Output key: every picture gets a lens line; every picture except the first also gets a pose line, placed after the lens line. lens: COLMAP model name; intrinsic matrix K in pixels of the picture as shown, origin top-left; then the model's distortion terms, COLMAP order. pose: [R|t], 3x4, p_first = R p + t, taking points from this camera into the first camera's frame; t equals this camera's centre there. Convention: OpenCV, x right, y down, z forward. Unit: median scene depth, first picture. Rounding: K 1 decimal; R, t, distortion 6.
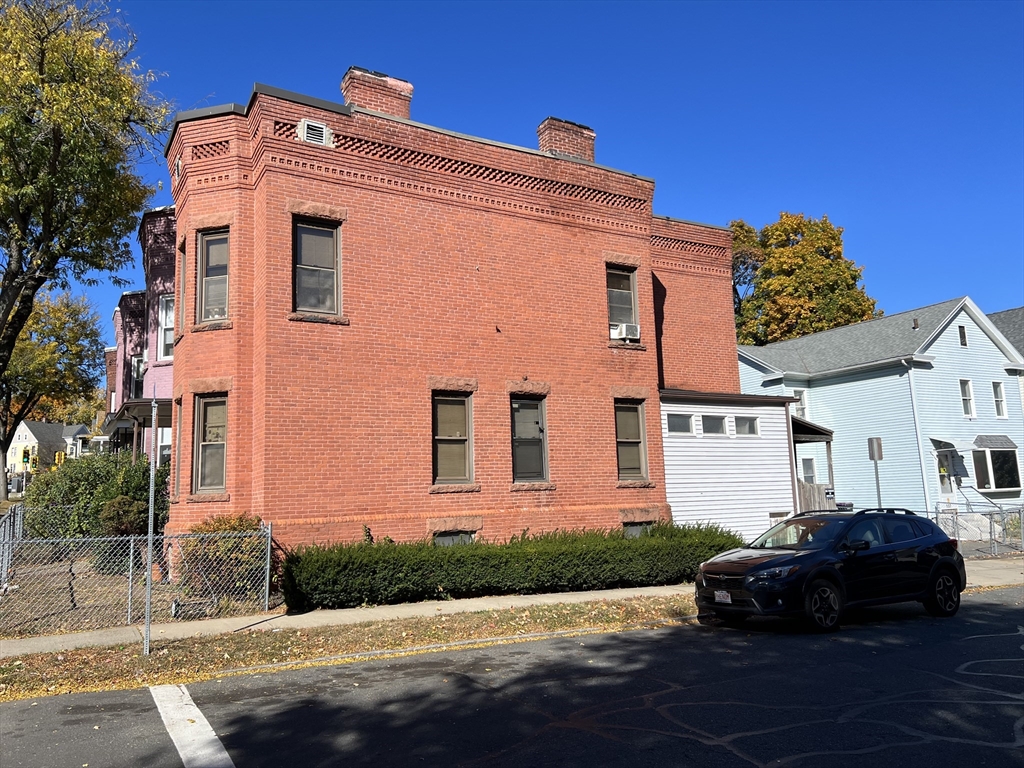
lens RADIAL K [[769.0, 0, 506.3], [0, 769.0, 384.7], [0, 0, 1]] dist [0.067819, -0.064714]
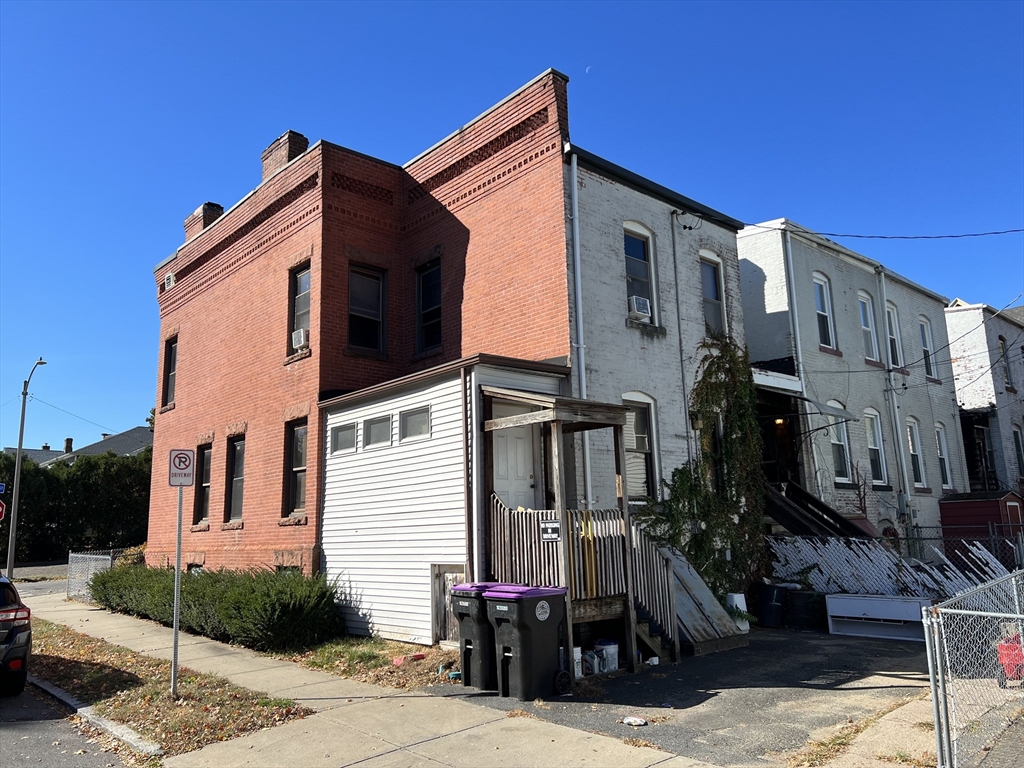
lens RADIAL K [[769.0, 0, 509.5], [0, 769.0, 385.8], [0, 0, 1]] dist [0.067819, -0.064714]
pose [[0.212935, -0.160505, -0.963793, 1.106833], [0.162815, 0.978452, -0.126975, 0.137016], [0.963405, -0.129882, 0.234480, 1.102235]]
